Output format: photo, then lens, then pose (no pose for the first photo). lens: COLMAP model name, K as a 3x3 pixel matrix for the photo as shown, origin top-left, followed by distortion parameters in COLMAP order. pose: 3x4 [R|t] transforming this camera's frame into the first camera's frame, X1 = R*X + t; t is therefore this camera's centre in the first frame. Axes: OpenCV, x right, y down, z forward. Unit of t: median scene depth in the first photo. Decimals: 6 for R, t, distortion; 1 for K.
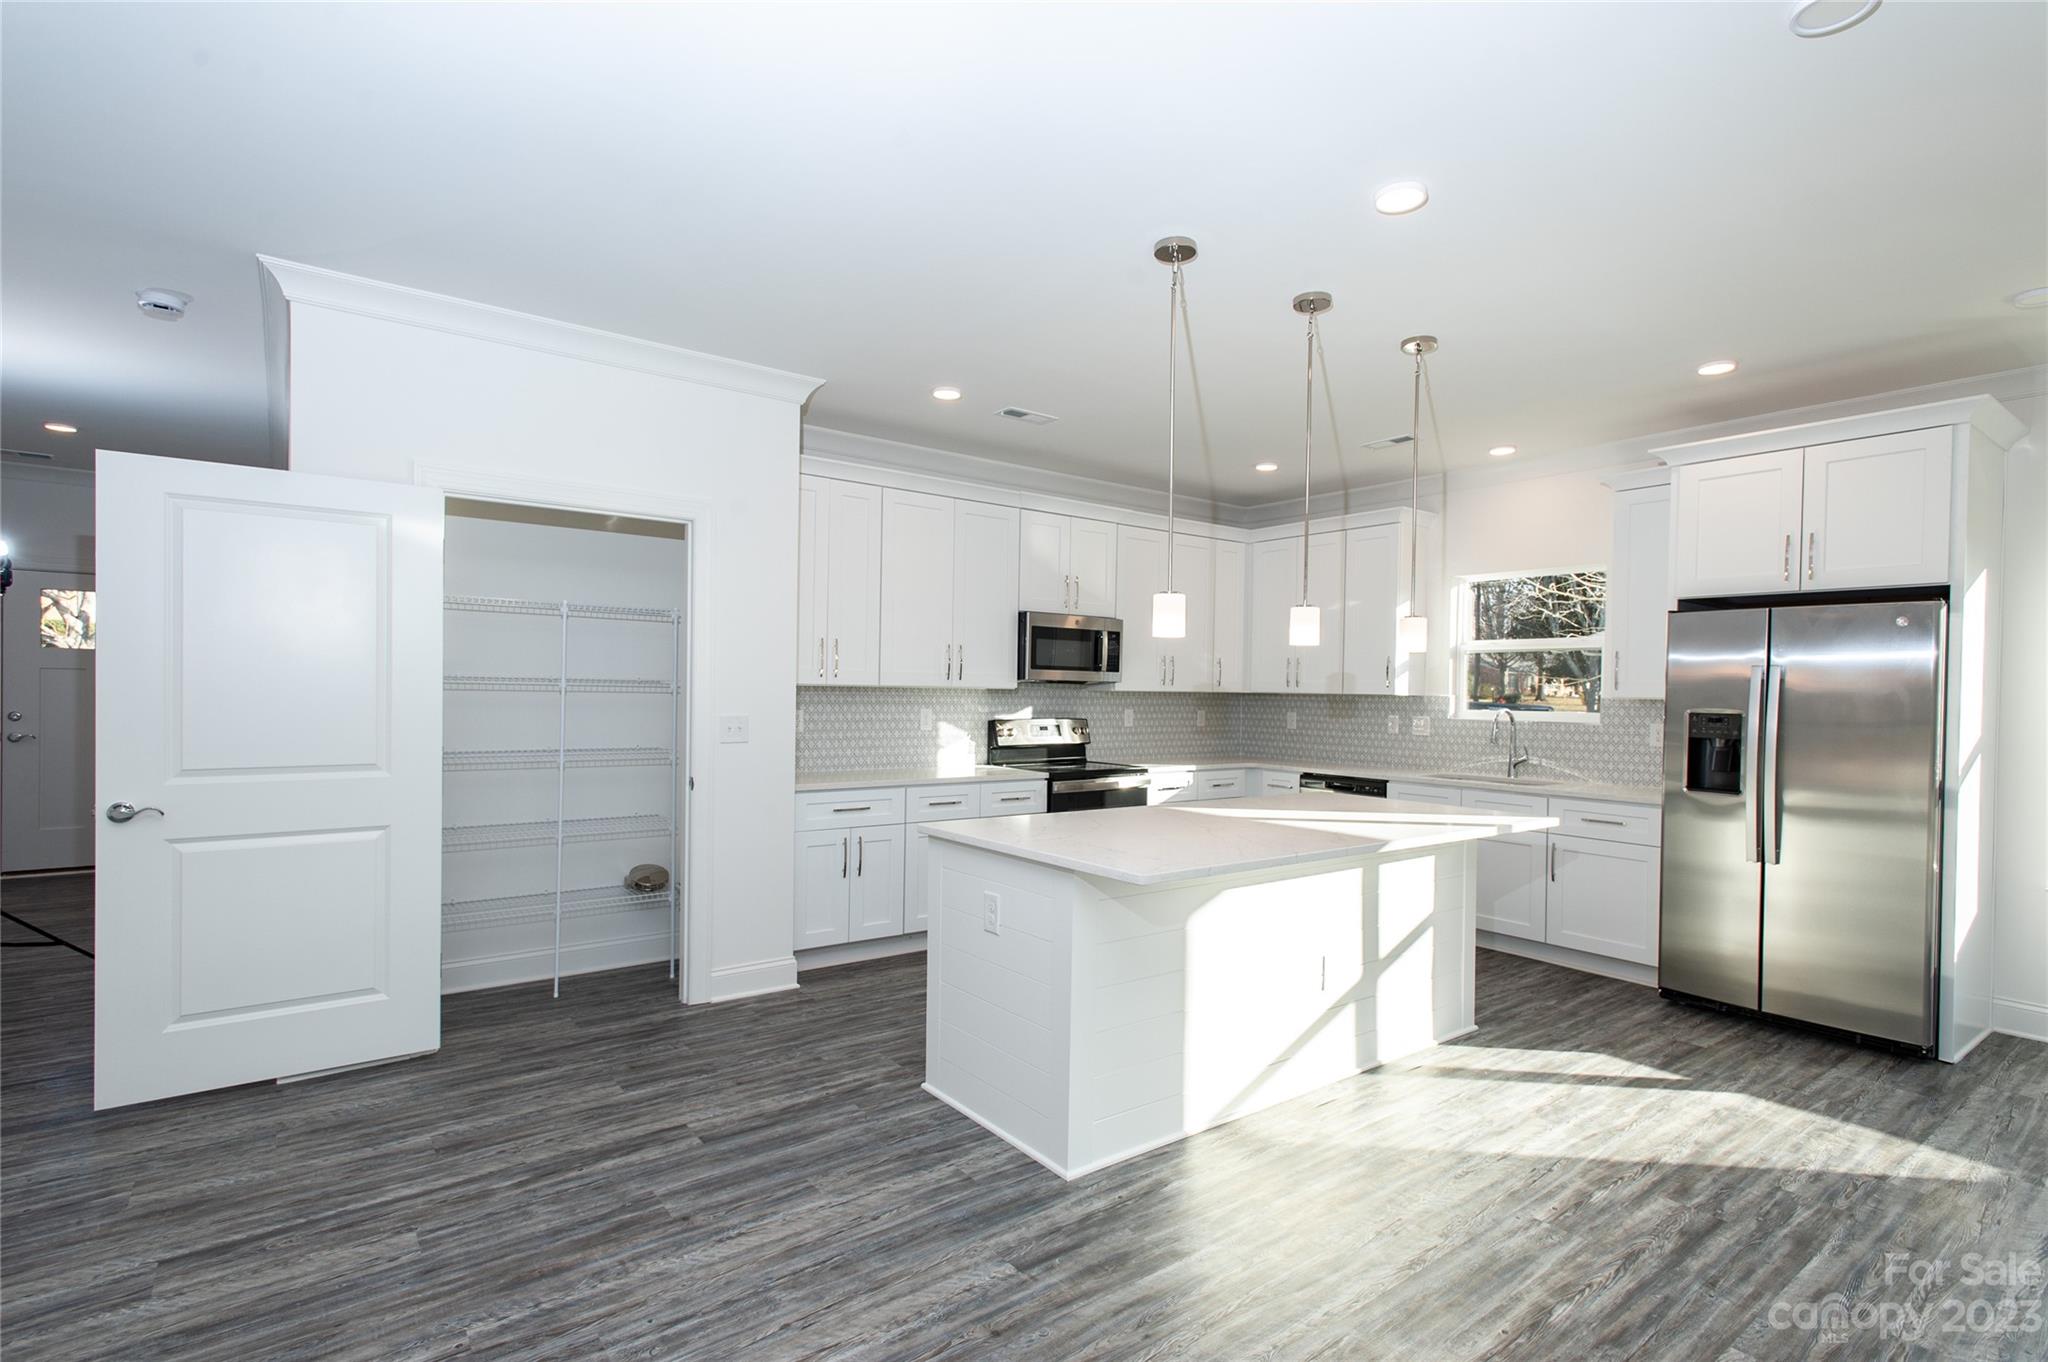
lens RADIAL K [[967.5, 0, 1028.8], [0, 967.5, 702.6], [0, 0, 1]] dist [0.014874, -0.002315]
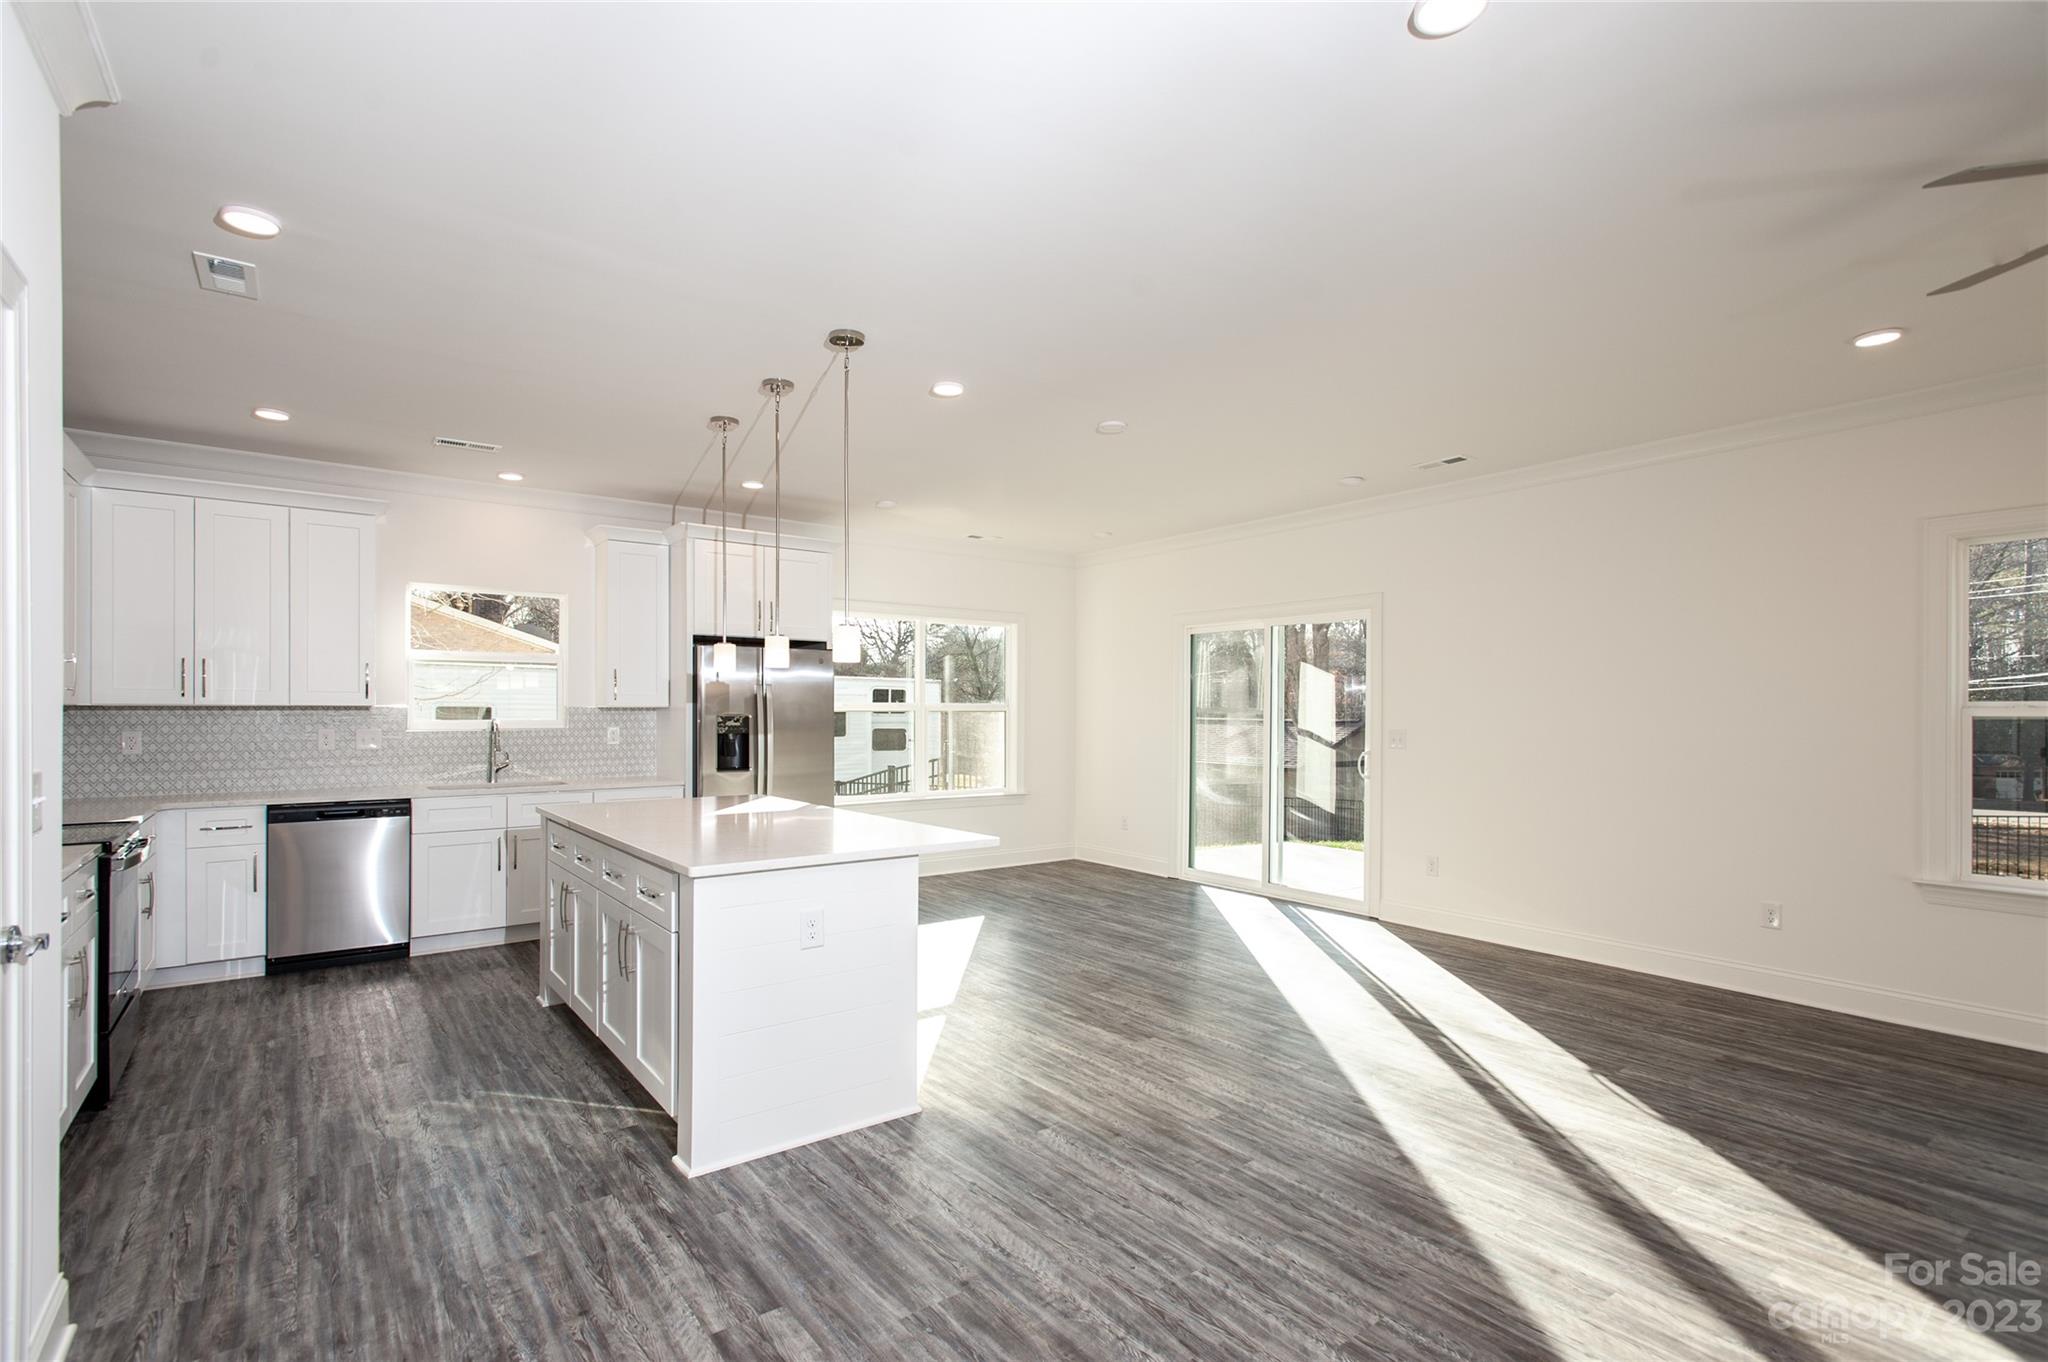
lens RADIAL K [[967.5, 0, 1027.5], [0, 967.5, 714.8], [0, 0, 1]] dist [0.014874, -0.002315]
pose [[0.010922, -0.019878, 0.999743, -0.693411], [0.009943, 0.999755, 0.019769, -0.015669], [-0.999891, 0.009725, 0.011117, 0.506289]]
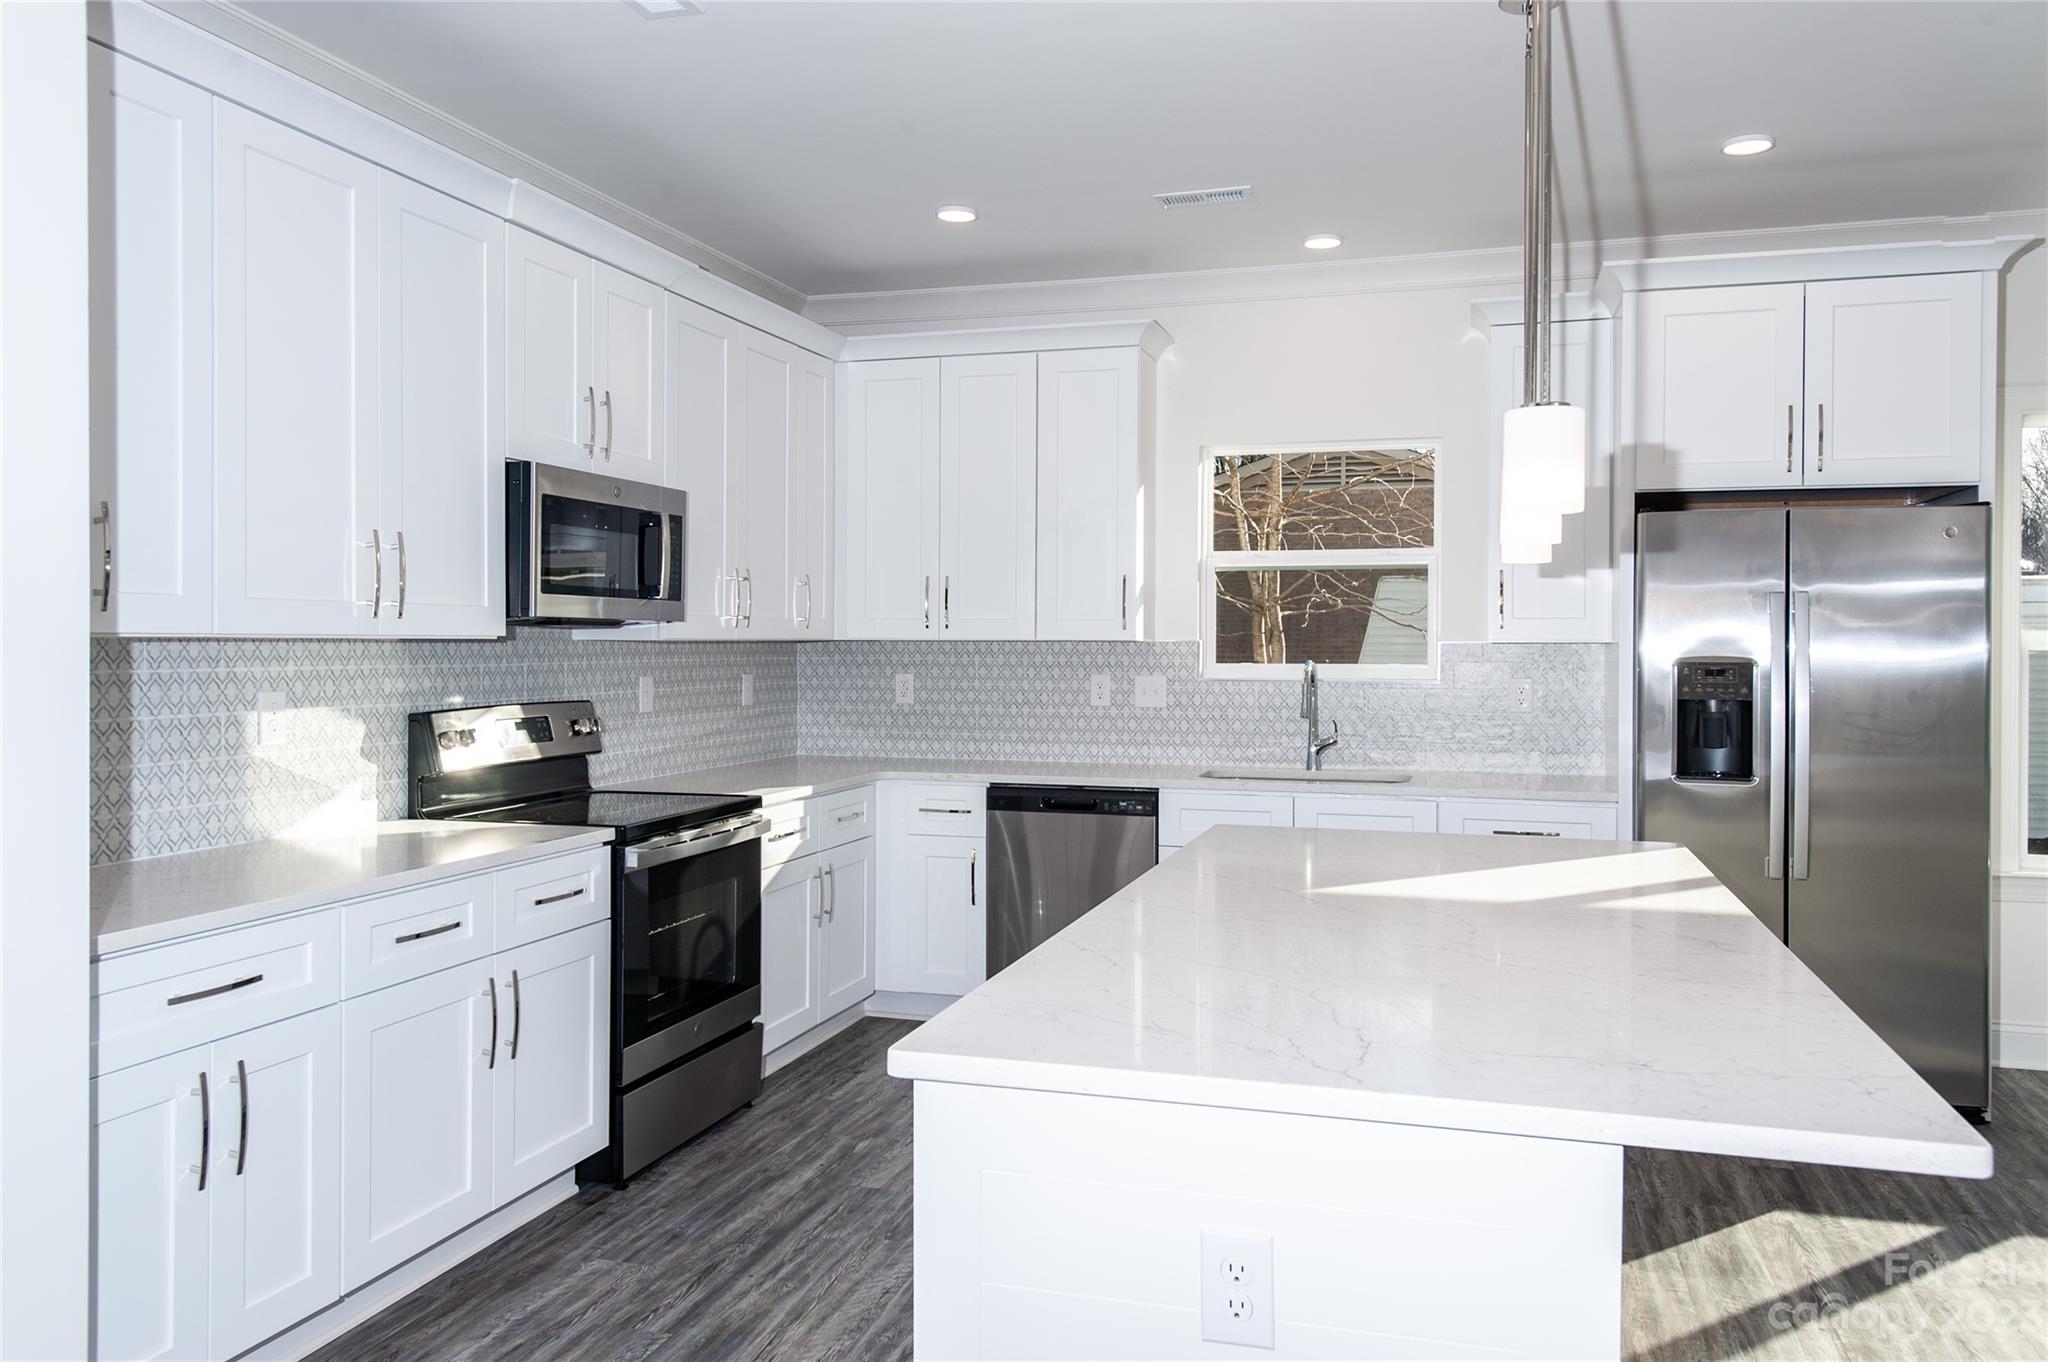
lens RADIAL K [[1514.2, 0, 1035.8], [0, 1514.2, 650.0], [0, 0, 1]] dist [0.040788, -0.034662]
pose [[0.807798, -0.016821, 0.589219, -0.278047], [0.016776, 0.999844, 0.005544, -0.011057], [-0.589220, 0.005406, 0.807955, 0.393768]]
